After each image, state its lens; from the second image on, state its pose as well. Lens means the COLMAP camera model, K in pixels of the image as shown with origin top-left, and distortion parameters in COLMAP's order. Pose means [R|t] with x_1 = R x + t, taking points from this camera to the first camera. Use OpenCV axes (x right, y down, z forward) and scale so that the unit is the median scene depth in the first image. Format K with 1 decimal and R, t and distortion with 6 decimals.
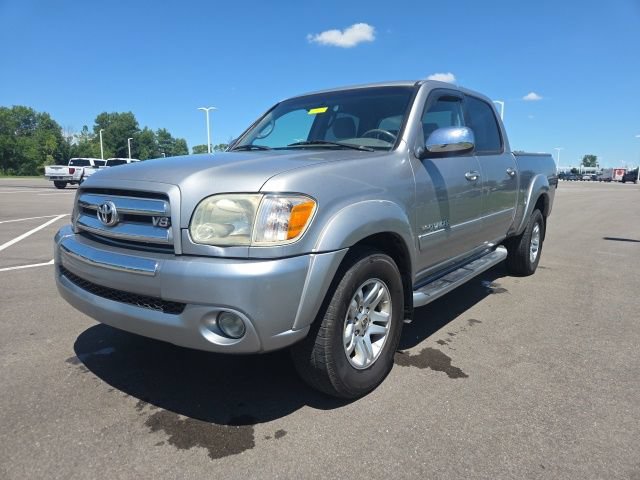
lens RADIAL K [[424.0, 0, 320.0], [0, 424.0, 240.0], [0, 0, 1]] dist [0.014517, 0.001010]
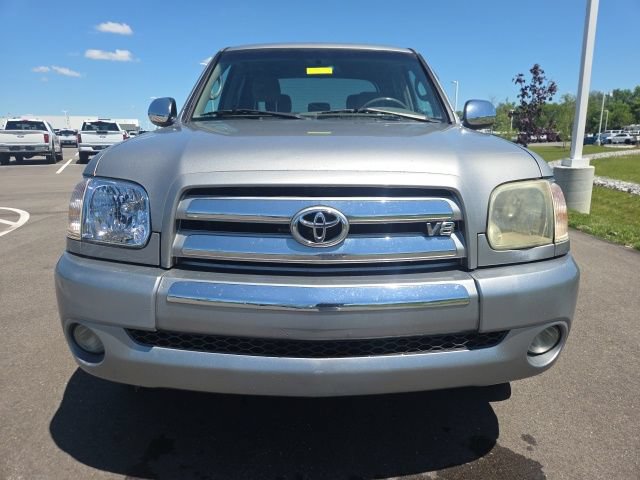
lens RADIAL K [[424.0, 0, 320.0], [0, 424.0, 240.0], [0, 0, 1]] dist [0.014517, 0.001010]
pose [[0.783335, -0.144043, 0.604680, -0.938555], [0.091754, 0.988919, 0.116710, -0.121912], [-0.614790, -0.035941, 0.787871, 0.556423]]
